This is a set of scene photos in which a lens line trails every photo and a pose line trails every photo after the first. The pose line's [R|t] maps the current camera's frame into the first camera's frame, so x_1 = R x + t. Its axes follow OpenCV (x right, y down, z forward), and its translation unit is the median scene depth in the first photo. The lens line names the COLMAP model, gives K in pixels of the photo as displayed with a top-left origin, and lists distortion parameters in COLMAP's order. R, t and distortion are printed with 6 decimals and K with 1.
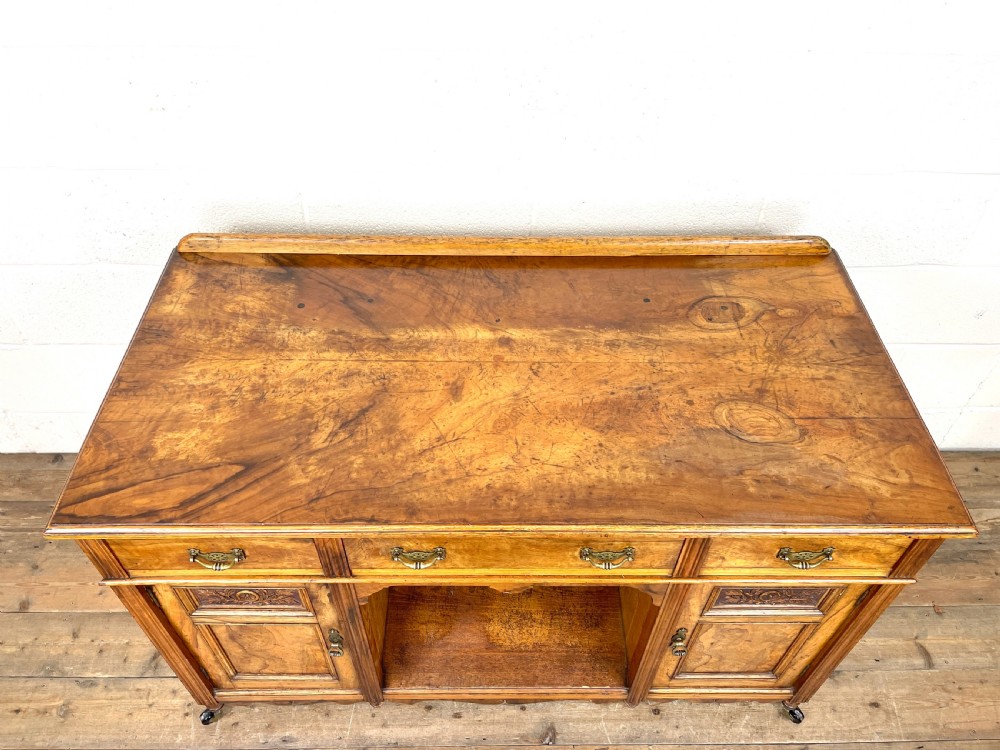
lens RADIAL K [[750.4, 0, 498.2], [0, 750.4, 372.1], [0, 0, 1]] dist [0.072197, -0.096542]
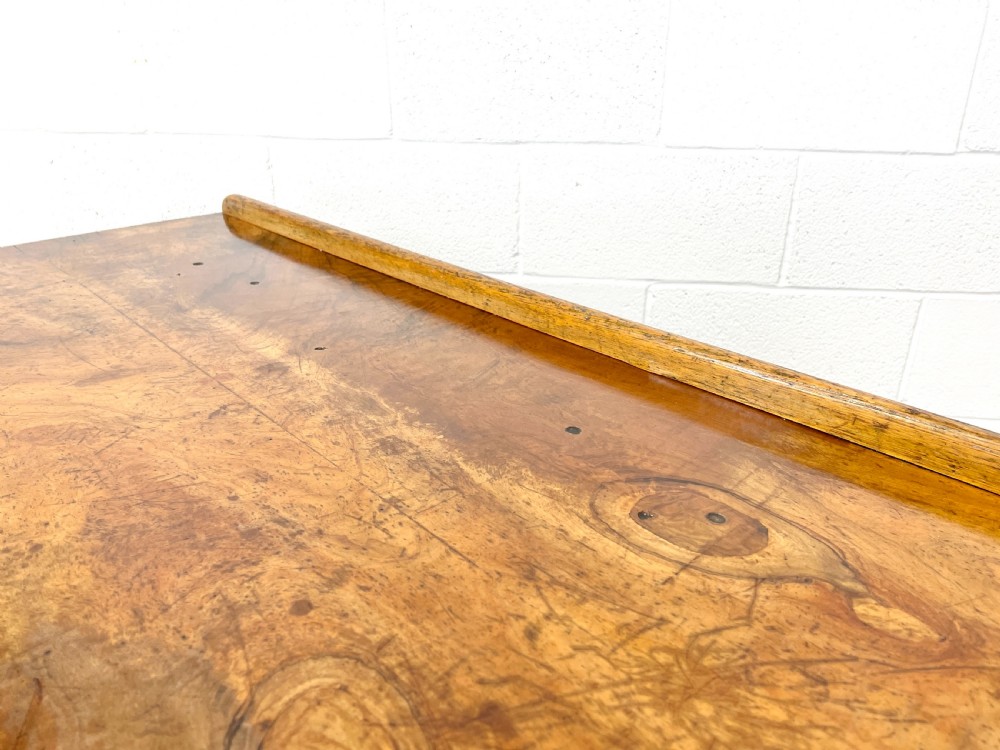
lens RADIAL K [[750.4, 0, 503.4], [0, 750.4, 389.3], [0, 0, 1]] dist [0.072197, -0.096542]
pose [[0.678783, 0.304587, -0.668192, 0.457390], [-0.527678, 0.835115, -0.155365, -0.030293], [0.510695, 0.458050, 0.727586, 0.691952]]
